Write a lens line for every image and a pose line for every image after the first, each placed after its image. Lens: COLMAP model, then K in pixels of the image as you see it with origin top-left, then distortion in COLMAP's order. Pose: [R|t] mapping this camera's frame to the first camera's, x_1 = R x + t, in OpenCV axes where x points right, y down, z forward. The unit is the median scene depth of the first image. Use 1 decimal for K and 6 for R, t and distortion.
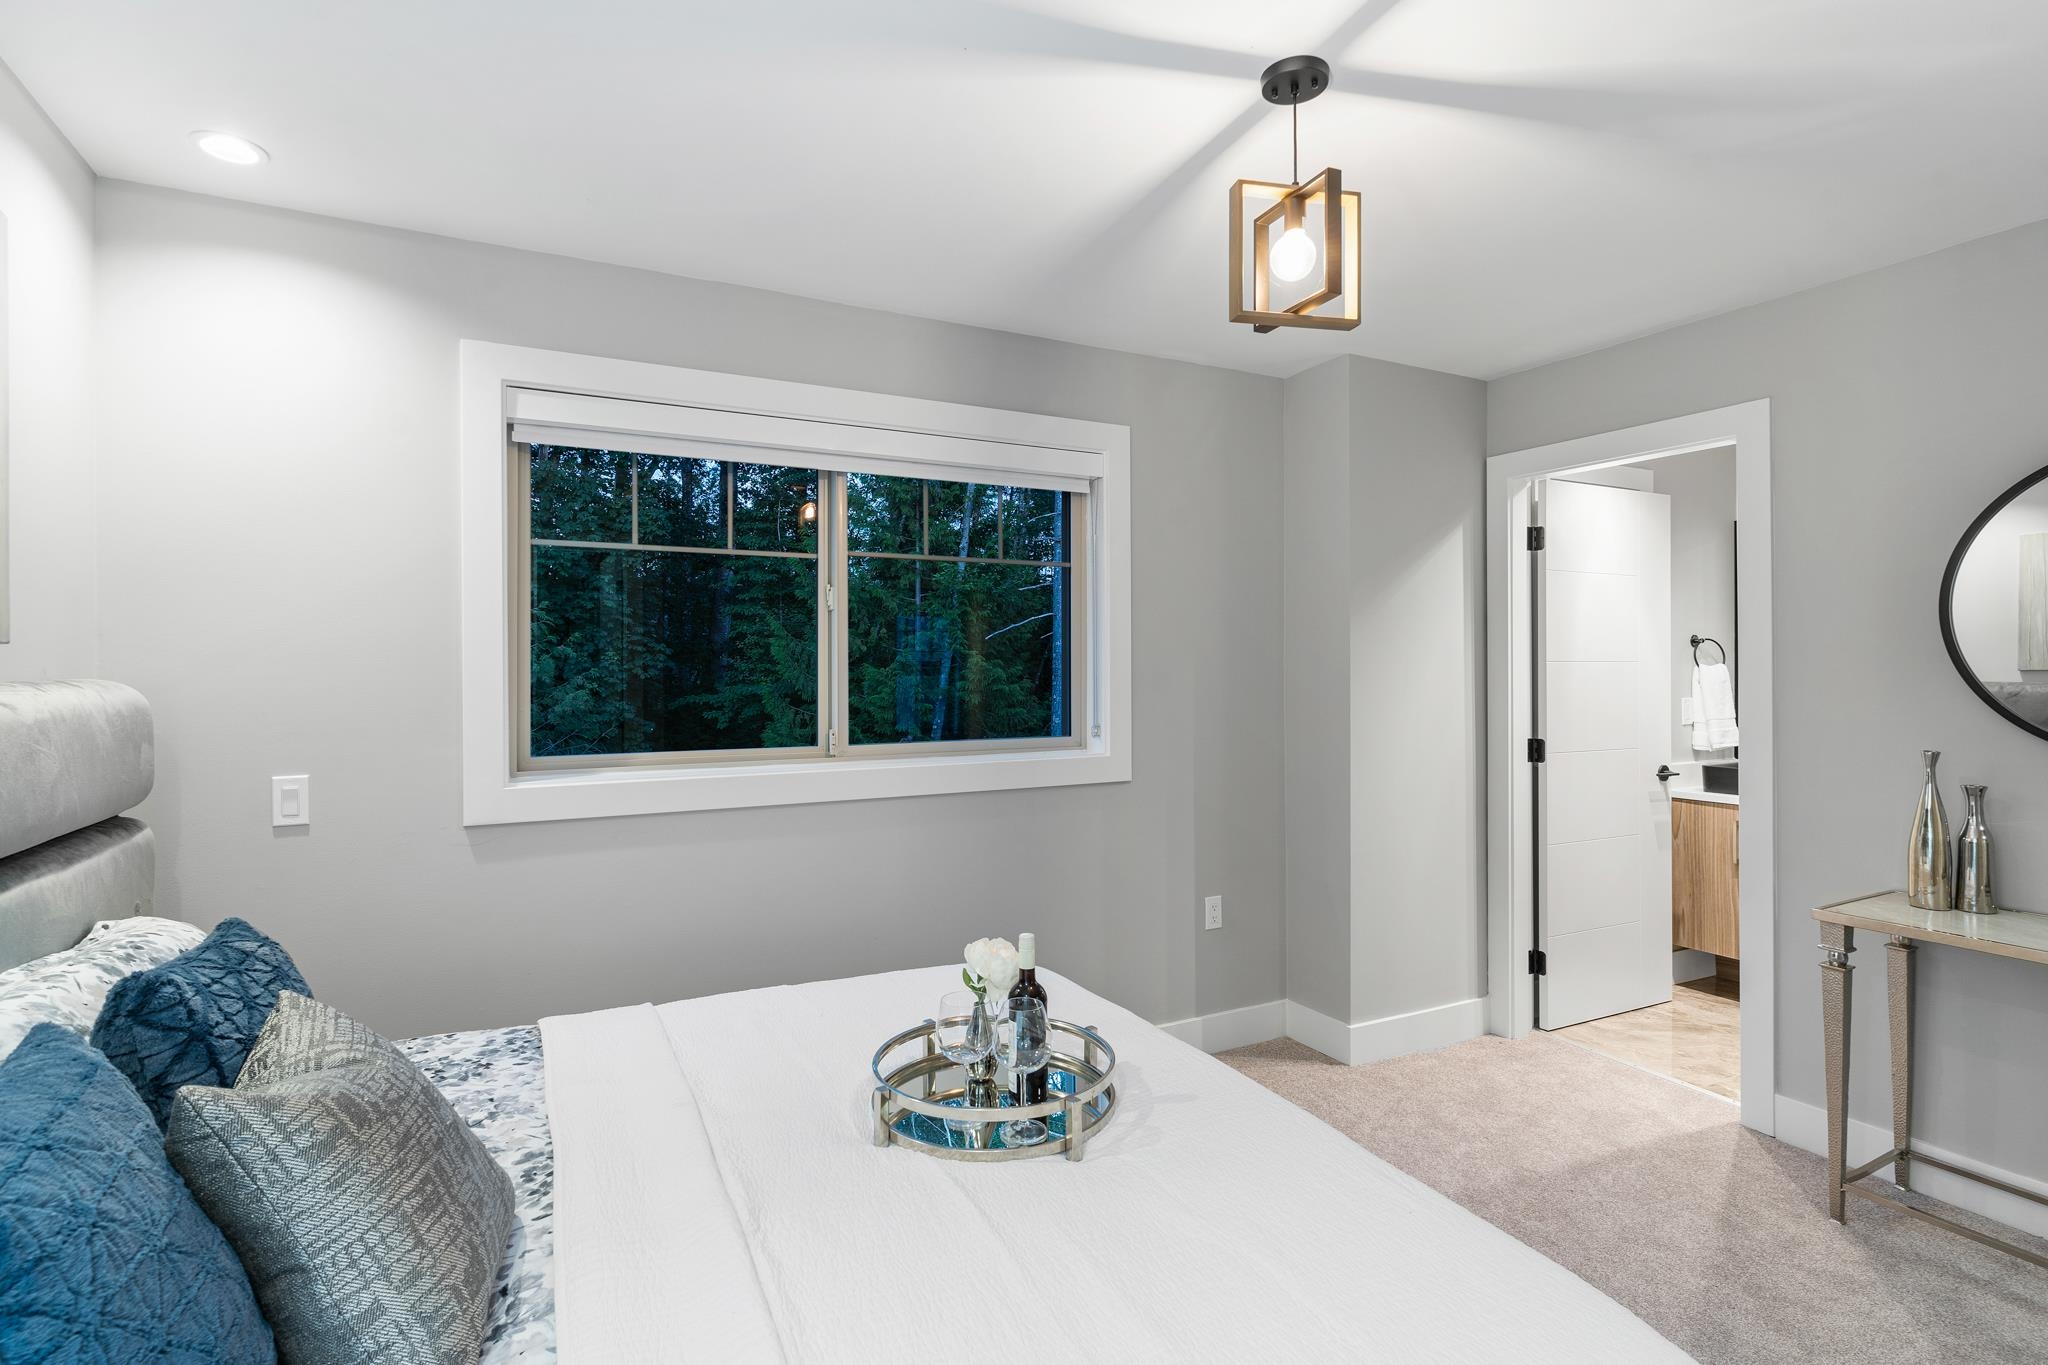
lens RADIAL K [[980.5, 0, 1027.9], [0, 980.5, 678.2], [0, 0, 1]] dist [0.003601, -0.001127]
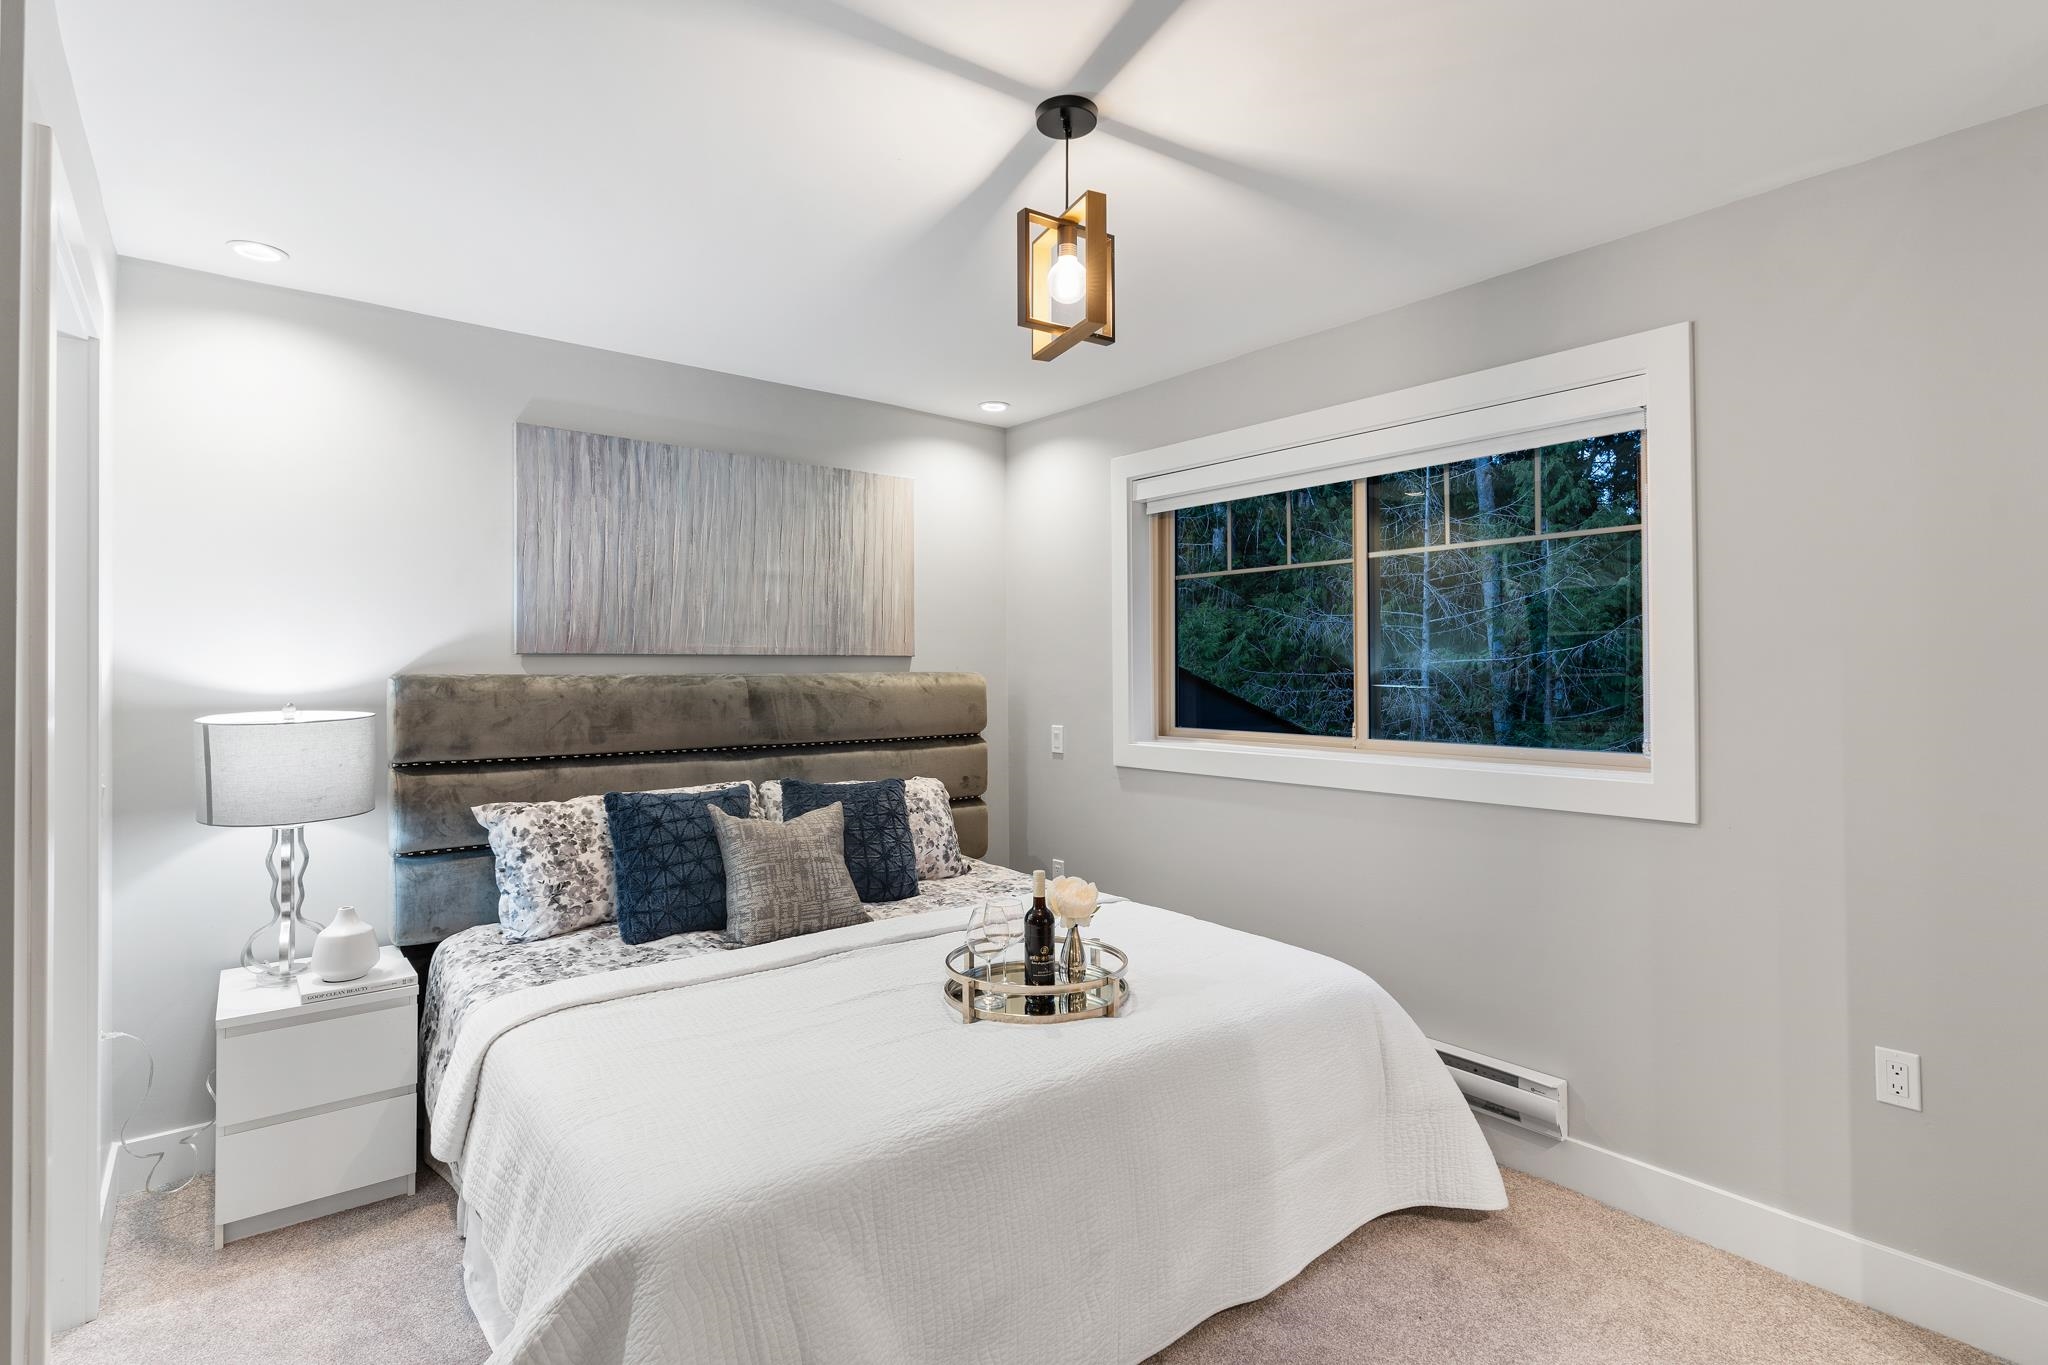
lens RADIAL K [[980.5, 0, 1028.5], [0, 980.5, 672.0], [0, 0, 1]] dist [0.003601, -0.001127]
pose [[0.218859, 0.005169, -0.975743, 0.777114], [-0.007084, 0.999968, 0.003709, -0.003832], [0.975731, 0.006101, 0.218888, 0.431792]]
